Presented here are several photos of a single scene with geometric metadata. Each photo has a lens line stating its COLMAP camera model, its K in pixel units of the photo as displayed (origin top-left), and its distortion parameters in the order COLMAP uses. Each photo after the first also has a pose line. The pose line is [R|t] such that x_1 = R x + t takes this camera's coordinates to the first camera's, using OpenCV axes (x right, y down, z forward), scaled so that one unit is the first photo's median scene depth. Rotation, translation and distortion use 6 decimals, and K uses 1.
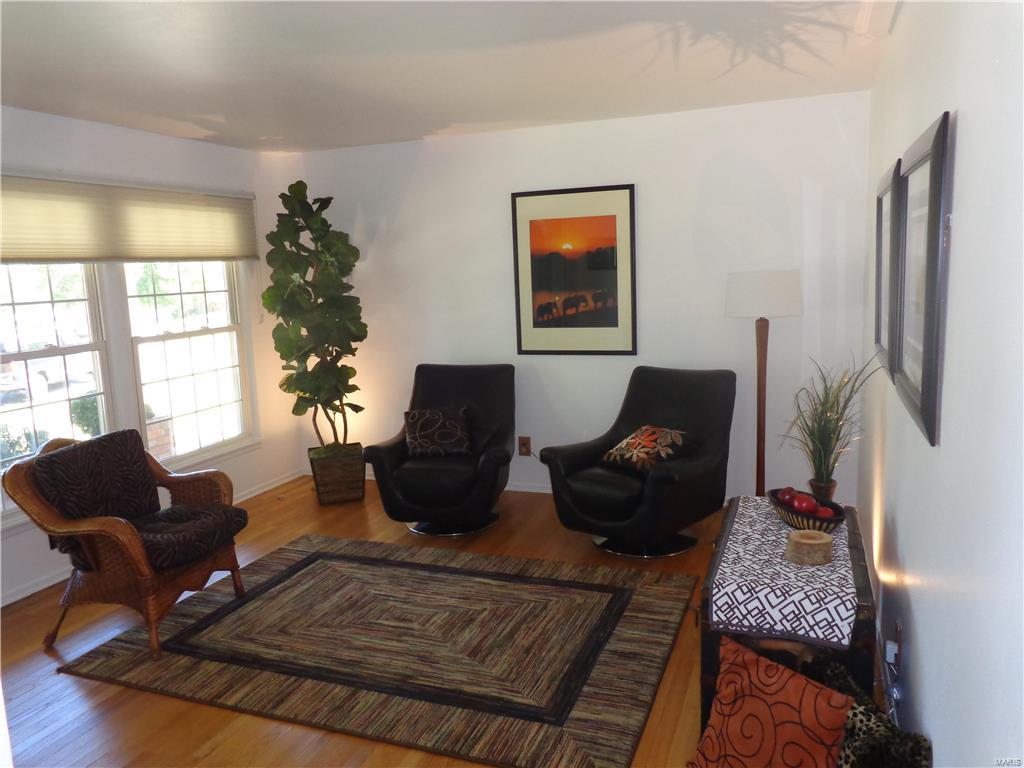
lens RADIAL K [[758.0, 0, 511.2], [0, 758.0, 383.4], [0, 0, 1]] dist [-0.015381, -0.000625]
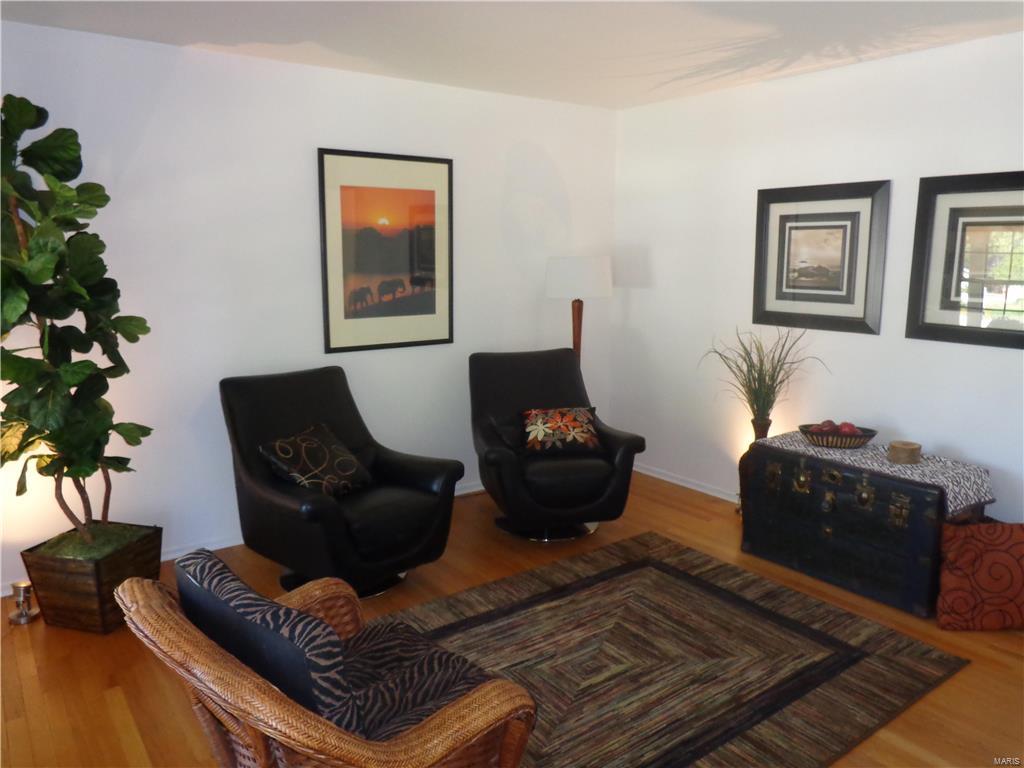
lens RADIAL K [[758.0, 0, 512.5], [0, 758.0, 381.9], [0, 0, 1]] dist [-0.015381, -0.000625]
pose [[0.528232, -0.106180, 0.842435, -0.612665], [0.104725, 0.992722, 0.059456, -0.038852], [-0.842617, 0.056817, 0.535507, 0.451853]]
